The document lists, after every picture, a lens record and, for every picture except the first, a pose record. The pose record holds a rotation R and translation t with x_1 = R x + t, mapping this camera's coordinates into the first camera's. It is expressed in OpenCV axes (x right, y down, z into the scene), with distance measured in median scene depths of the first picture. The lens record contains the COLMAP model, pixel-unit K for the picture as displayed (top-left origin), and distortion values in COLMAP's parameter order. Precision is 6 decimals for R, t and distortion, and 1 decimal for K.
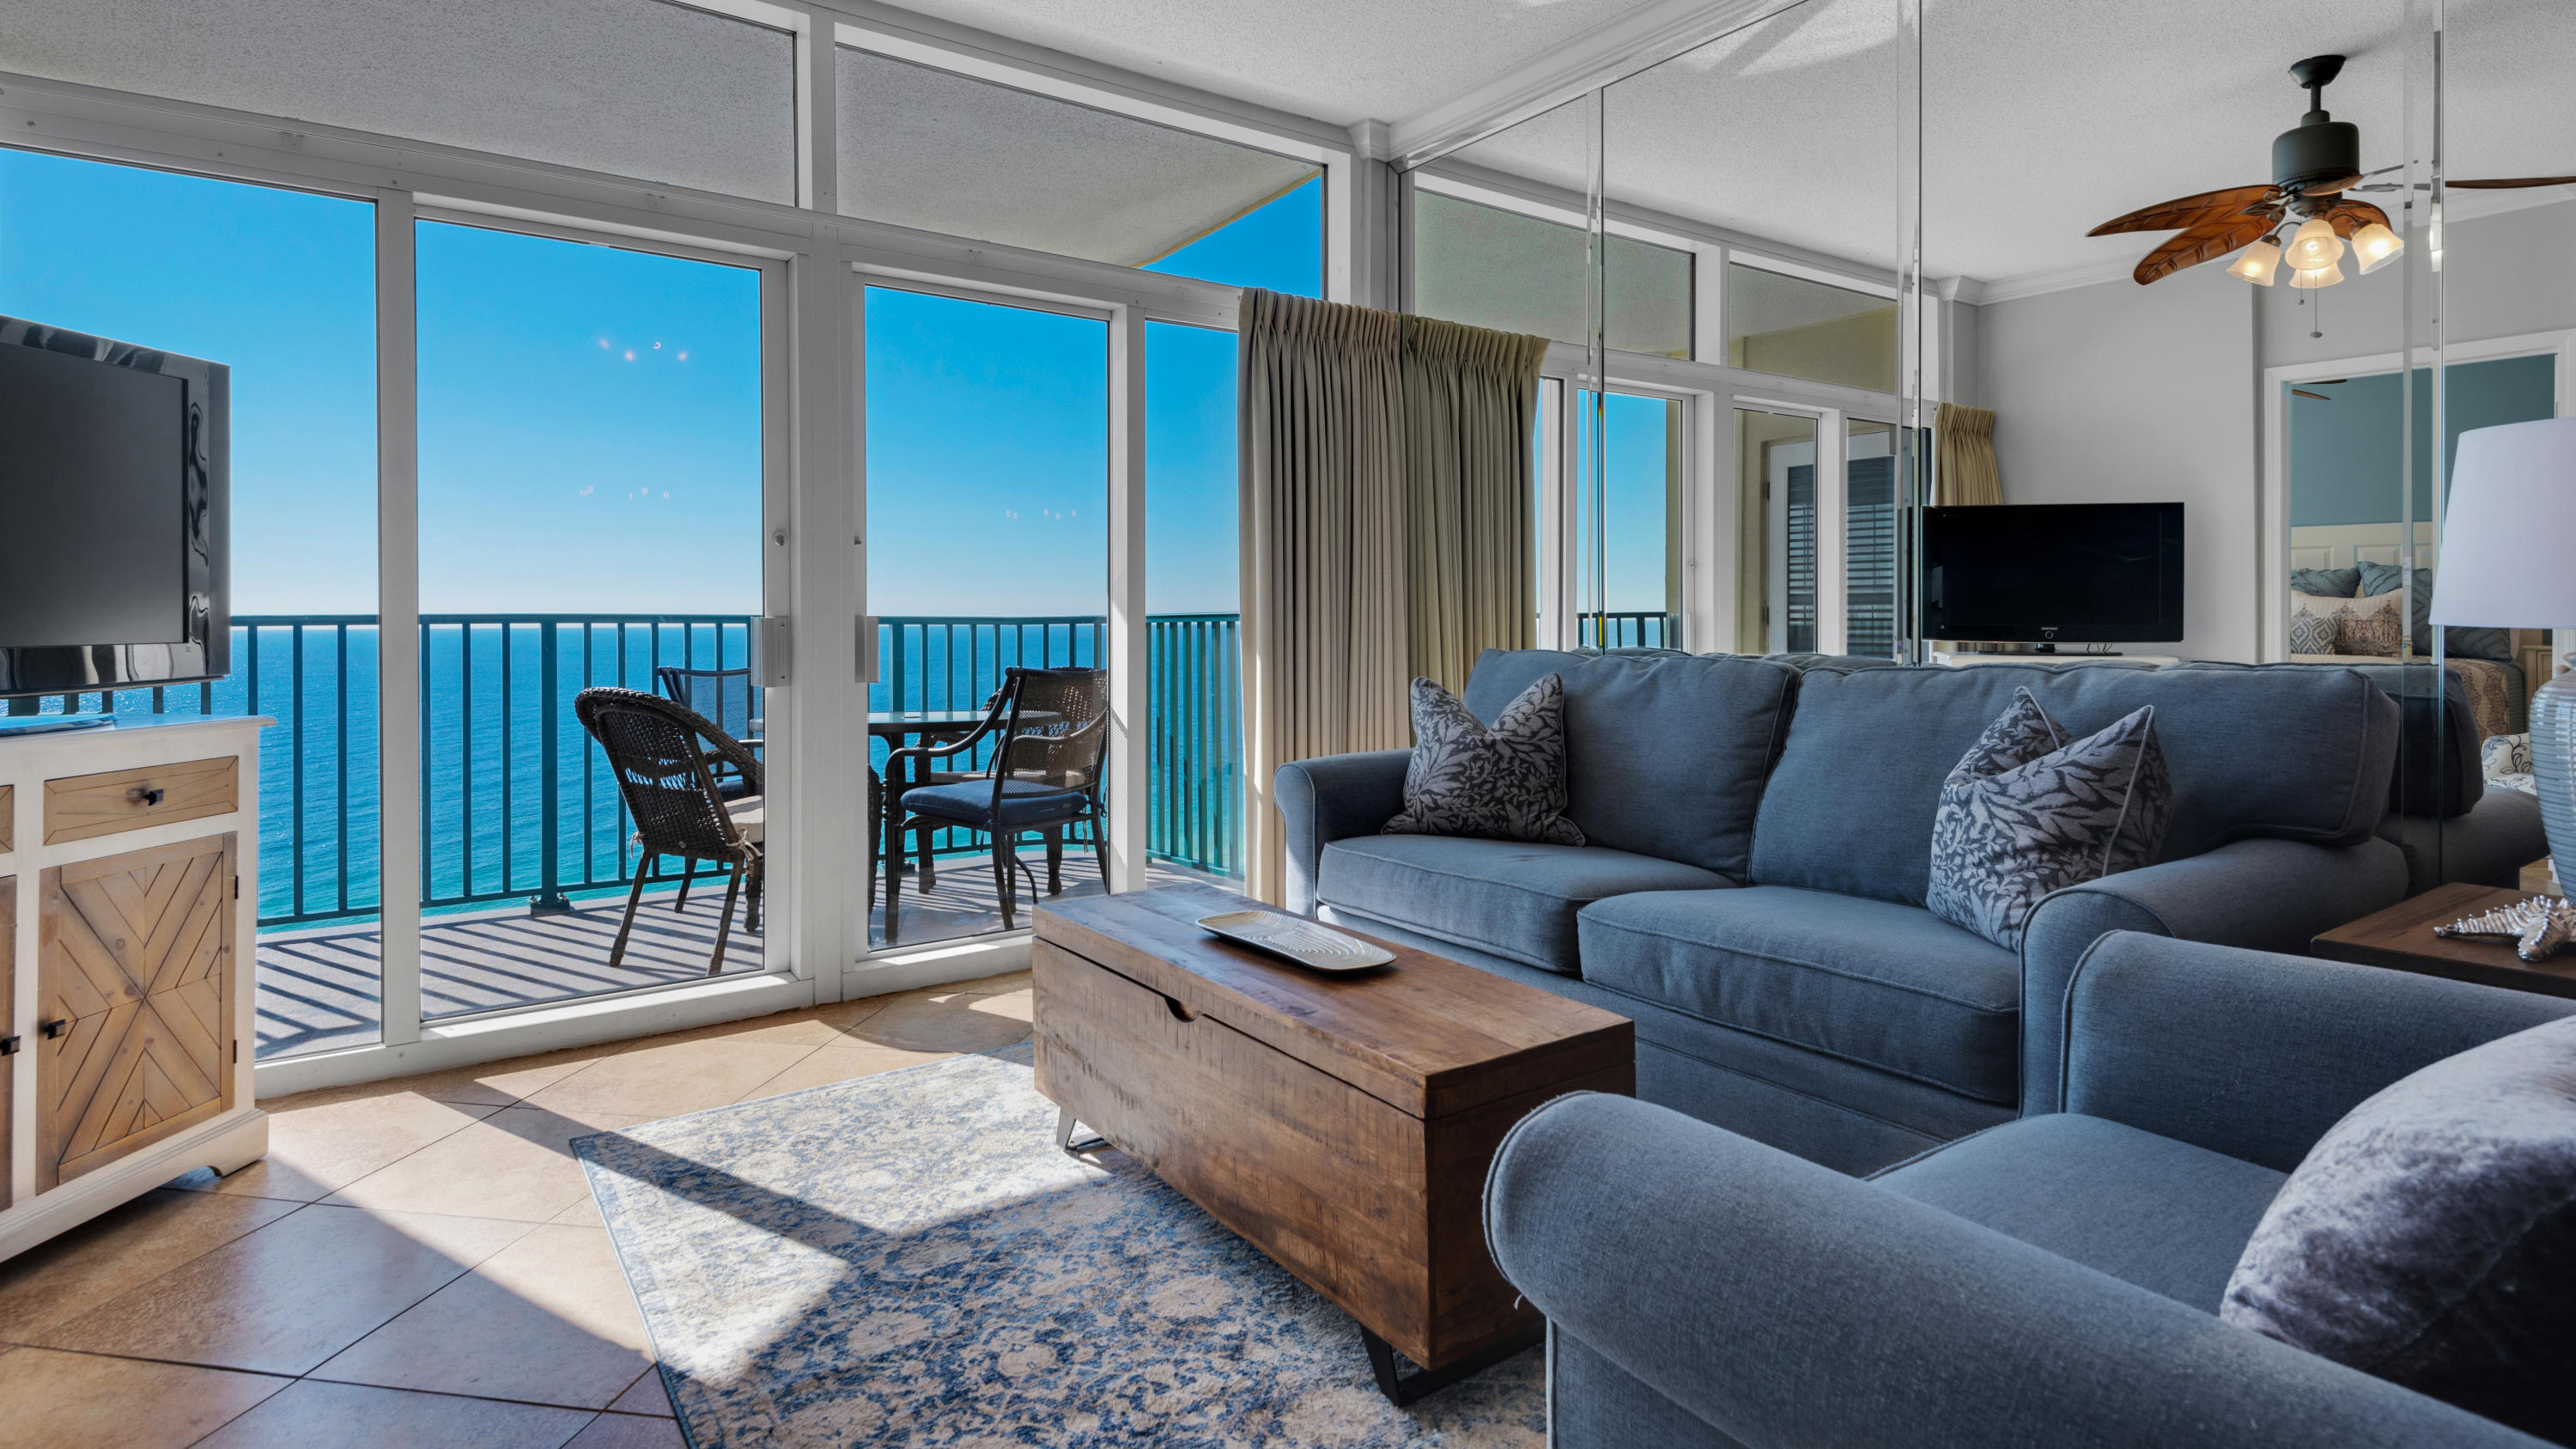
lens RADIAL K [[1302.8, 0, 1279.0], [0, 1302.8, 618.4], [0, 0, 1]] dist [0.028004, -0.015421]
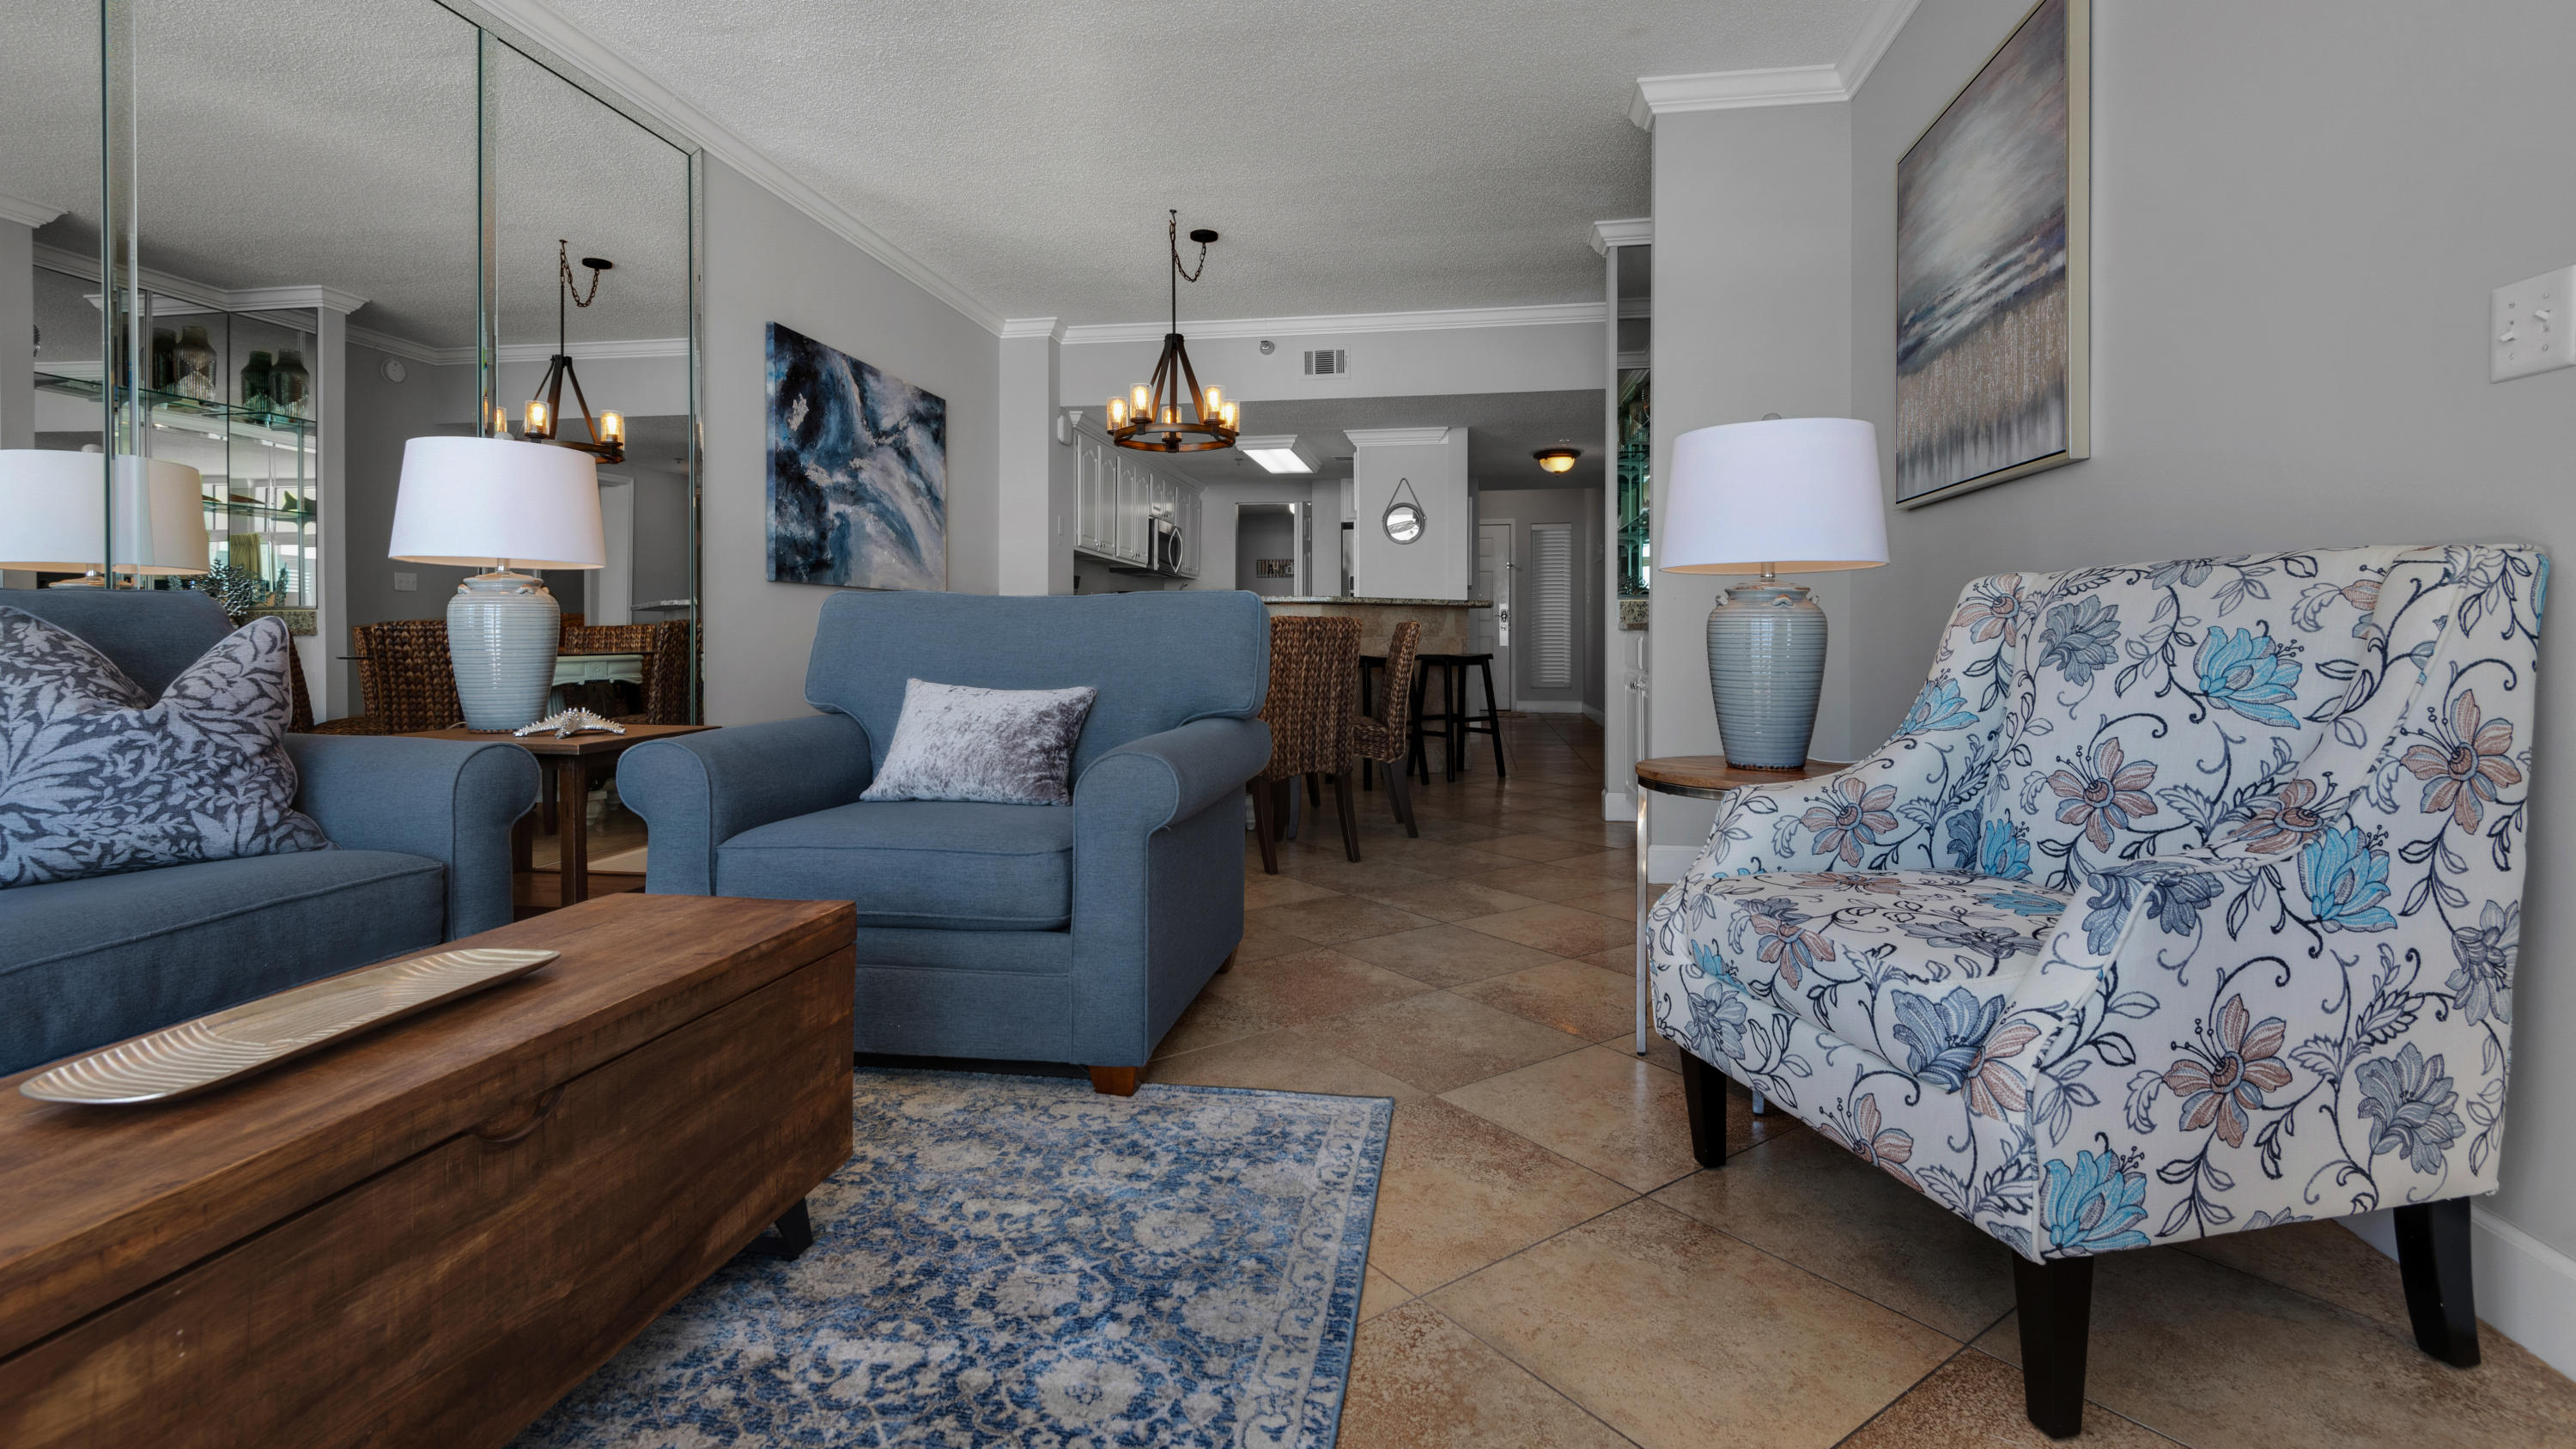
lens RADIAL K [[1175.7, 0, 1294.2], [0, 1175.7, 625.9], [0, 0, 1]] dist [0.026513, -0.013007]
pose [[-0.723466, 0.011162, 0.690270, -0.485897], [0.005449, 0.999930, -0.010458, 0.063655], [-0.690339, -0.003804, -0.723476, 0.806145]]
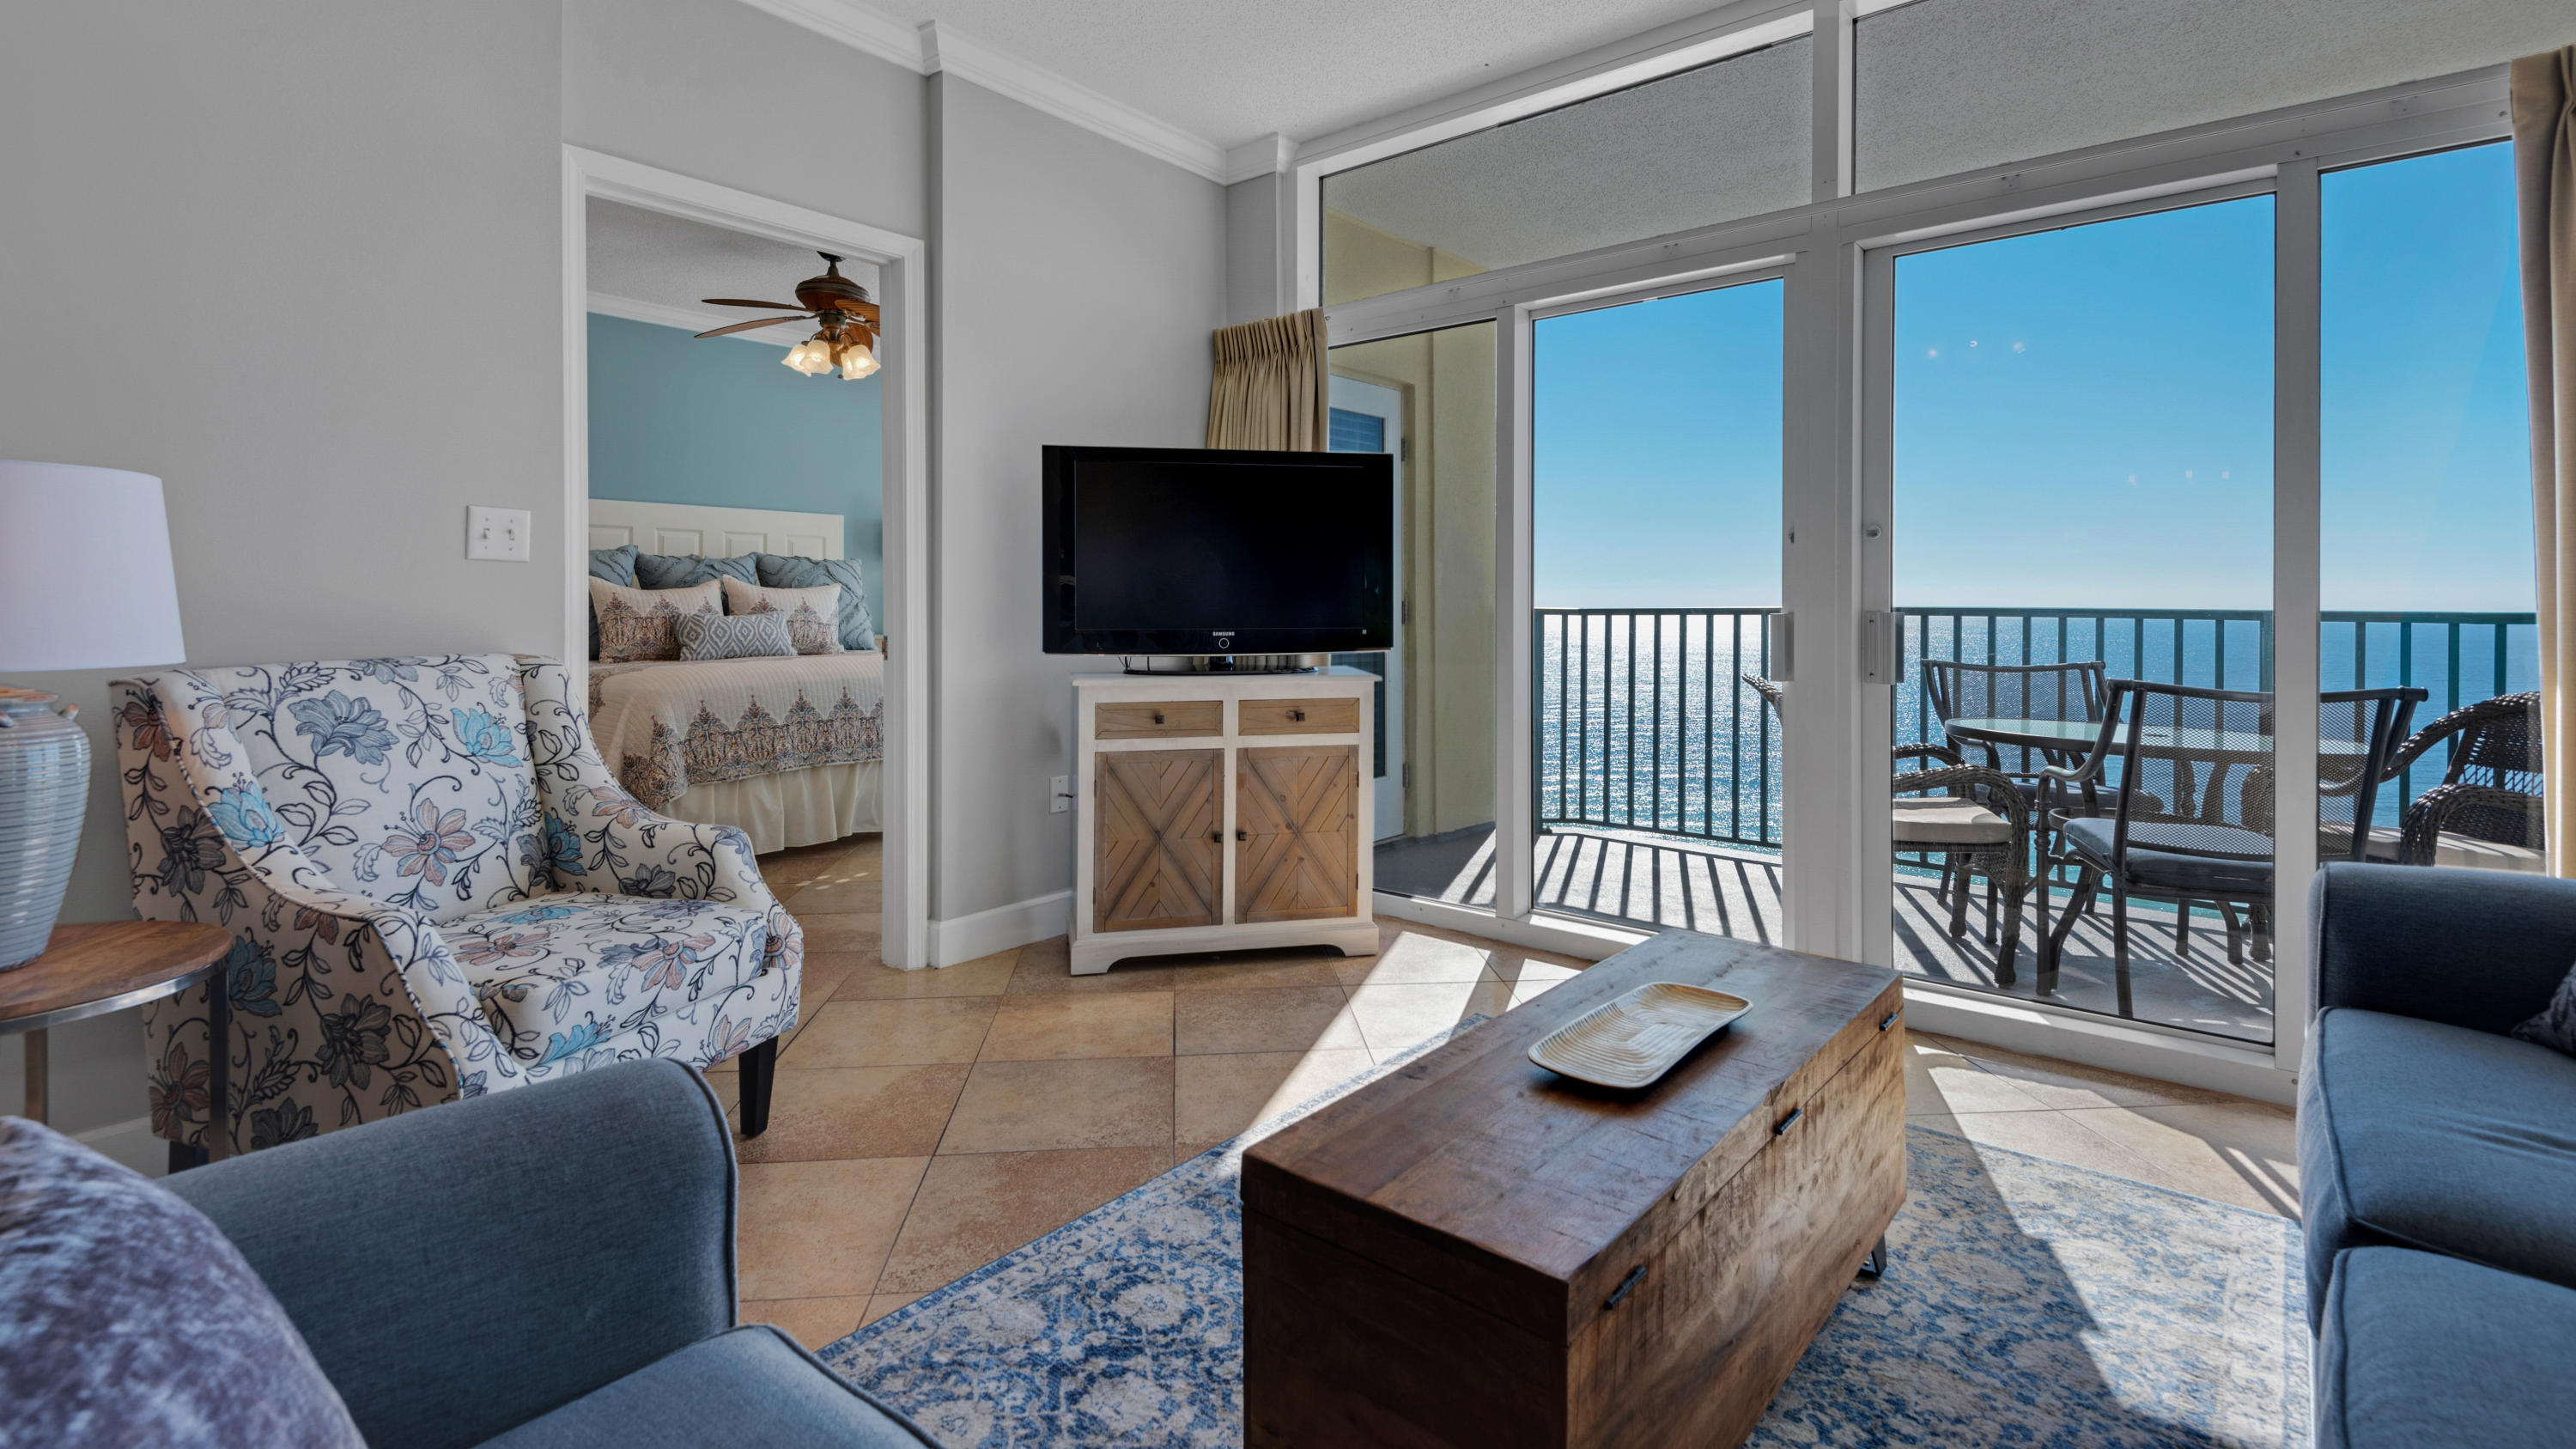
lens RADIAL K [[1175.7, 0, 1282.7], [0, 1175.7, 610.3], [0, 0, 1]] dist [0.026513, -0.013007]
pose [[0.262218, 0.006564, -0.964986, 0.473099], [-0.002065, 0.999978, 0.006241, -0.009786], [0.965006, 0.000356, 0.262226, 0.443277]]
